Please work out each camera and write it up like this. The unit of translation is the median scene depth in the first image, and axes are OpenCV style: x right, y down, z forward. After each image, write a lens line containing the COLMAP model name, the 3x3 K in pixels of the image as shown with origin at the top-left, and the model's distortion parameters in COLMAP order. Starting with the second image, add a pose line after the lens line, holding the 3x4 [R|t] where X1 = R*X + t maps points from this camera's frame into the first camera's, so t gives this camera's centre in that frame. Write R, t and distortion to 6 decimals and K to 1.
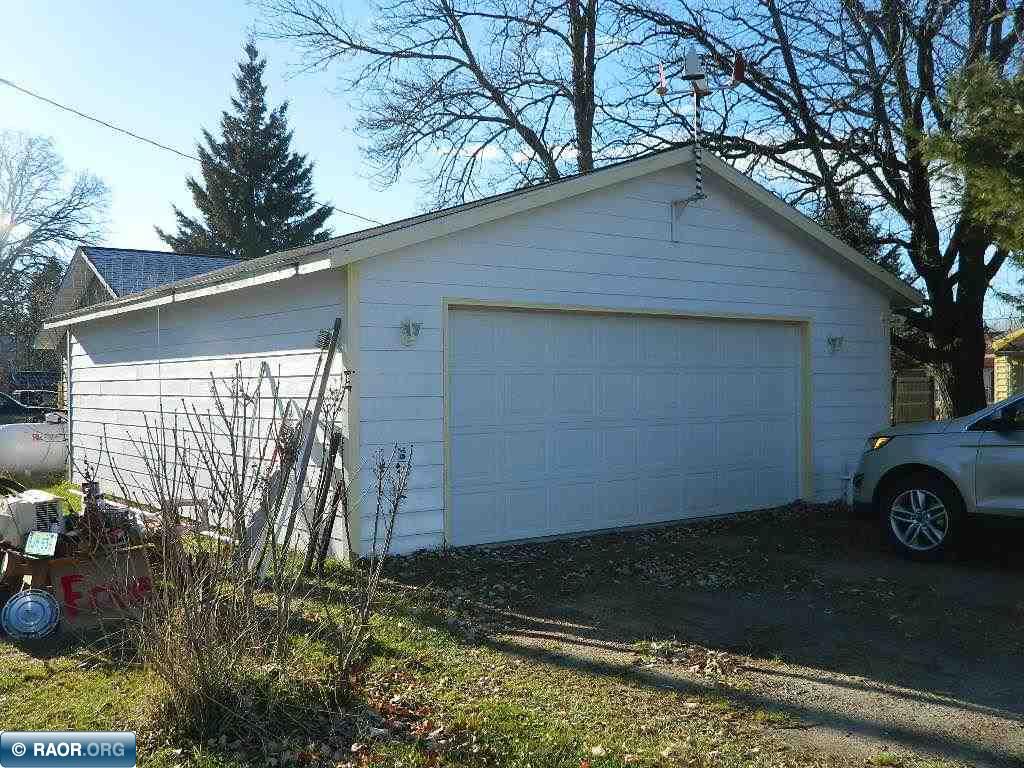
lens RADIAL K [[1037.6, 0, 512.0], [0, 1037.6, 384.0], [0, 0, 1]] dist [-0.015939, -0.015426]
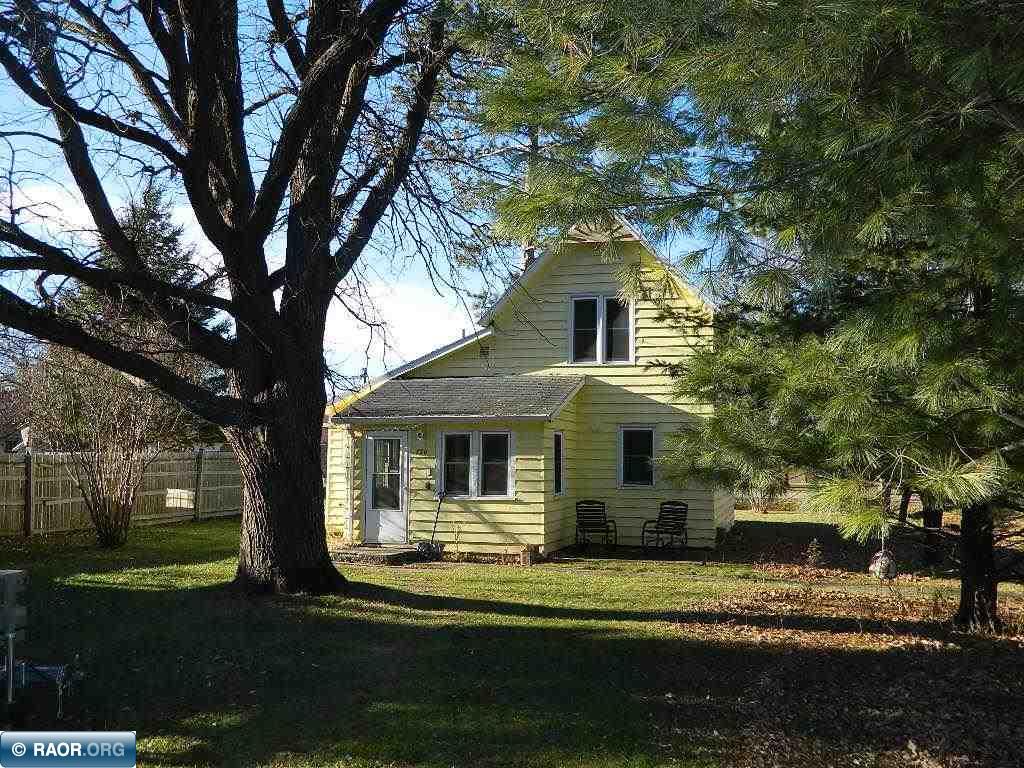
lens RADIAL K [[920.2, 0, 512.0], [0, 920.2, 384.0], [0, 0, 1]] dist [-0.005839, -0.003337]
pose [[0.790511, 0.074436, 0.607908, 0.227997], [-0.025112, 0.995691, -0.089264, -0.002484], [-0.611933, 0.055298, 0.788974, 0.528146]]
